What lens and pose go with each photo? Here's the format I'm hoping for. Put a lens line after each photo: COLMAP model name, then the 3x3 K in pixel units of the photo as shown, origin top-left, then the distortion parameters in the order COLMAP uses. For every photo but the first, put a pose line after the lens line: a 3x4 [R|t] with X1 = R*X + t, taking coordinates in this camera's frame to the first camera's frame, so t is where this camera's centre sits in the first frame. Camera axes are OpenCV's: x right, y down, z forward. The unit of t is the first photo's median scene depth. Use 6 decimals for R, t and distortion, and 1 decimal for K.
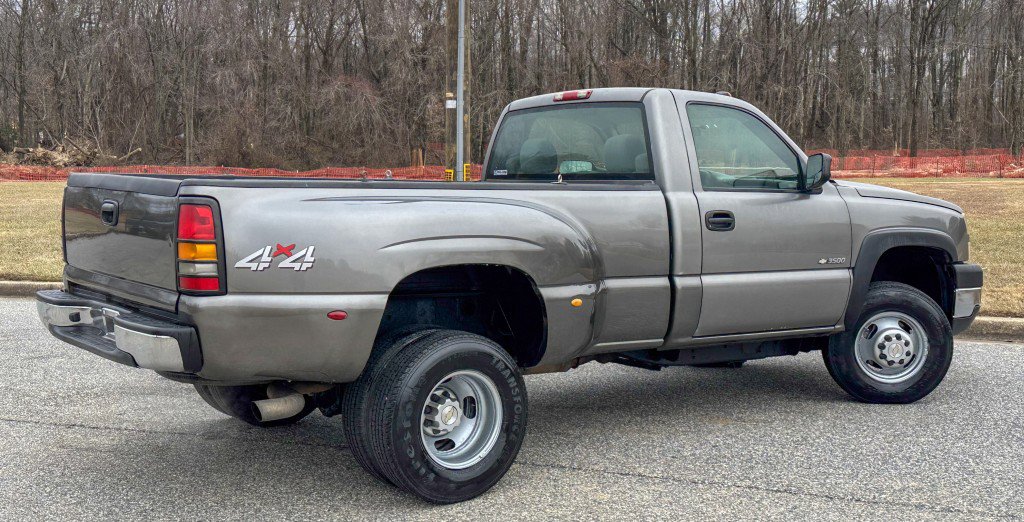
lens RADIAL K [[1259.2, 0, 512.6], [0, 1259.2, 207.0], [0, 0, 1]] dist [0.127049, 0.004515]
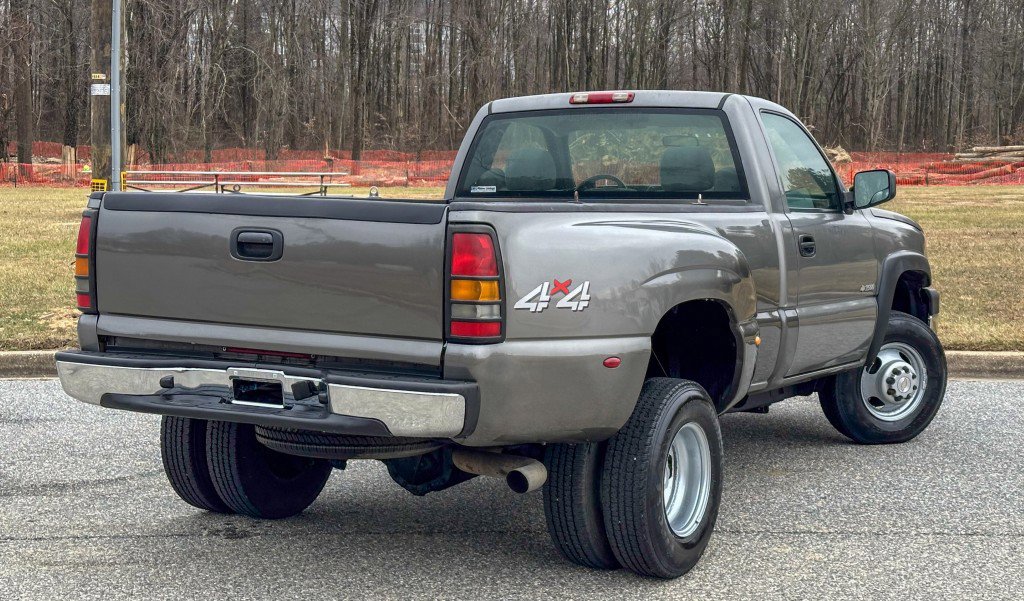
lens RADIAL K [[1730.1, 0, 501.9], [0, 1730.1, 238.0], [0, 0, 1]] dist [0.145692, -0.011074]
pose [[0.910423, -0.010938, 0.413535, -0.497666], [0.007953, 0.999928, 0.008938, -0.006267], [-0.413603, -0.004848, 0.910444, -0.019853]]
